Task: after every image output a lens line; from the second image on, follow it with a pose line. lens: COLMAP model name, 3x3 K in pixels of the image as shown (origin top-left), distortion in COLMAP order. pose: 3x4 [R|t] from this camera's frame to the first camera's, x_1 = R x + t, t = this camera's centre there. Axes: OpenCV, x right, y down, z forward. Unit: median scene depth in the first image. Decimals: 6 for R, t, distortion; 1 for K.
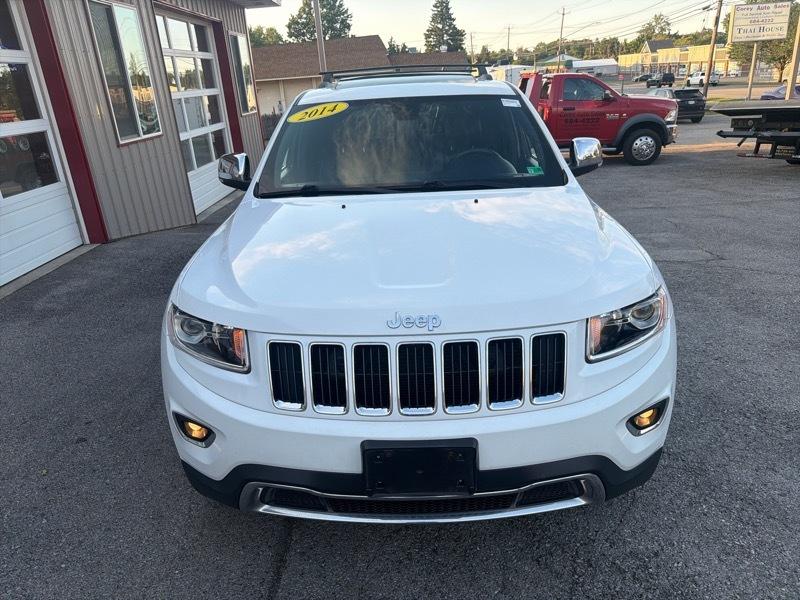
lens RADIAL K [[570.5, 0, 393.1], [0, 570.5, 300.9], [0, 0, 1]] dist [0.003972, -0.009643]
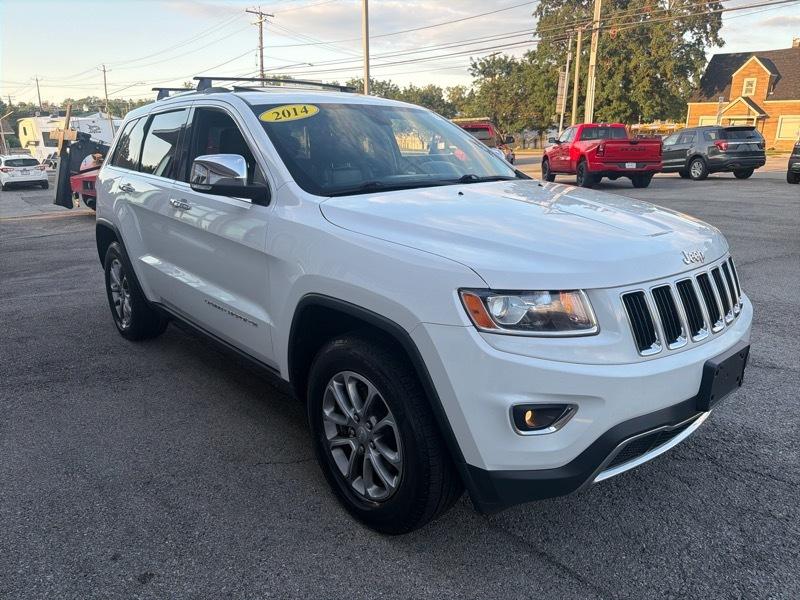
lens RADIAL K [[570.5, 0, 393.1], [0, 570.5, 300.9], [0, 0, 1]] dist [0.003972, -0.009643]
pose [[0.740054, -0.144651, 0.656807, -0.723243], [0.207927, 0.977962, -0.018900, 0.010287], [-0.639598, 0.150555, 0.753822, 0.298627]]
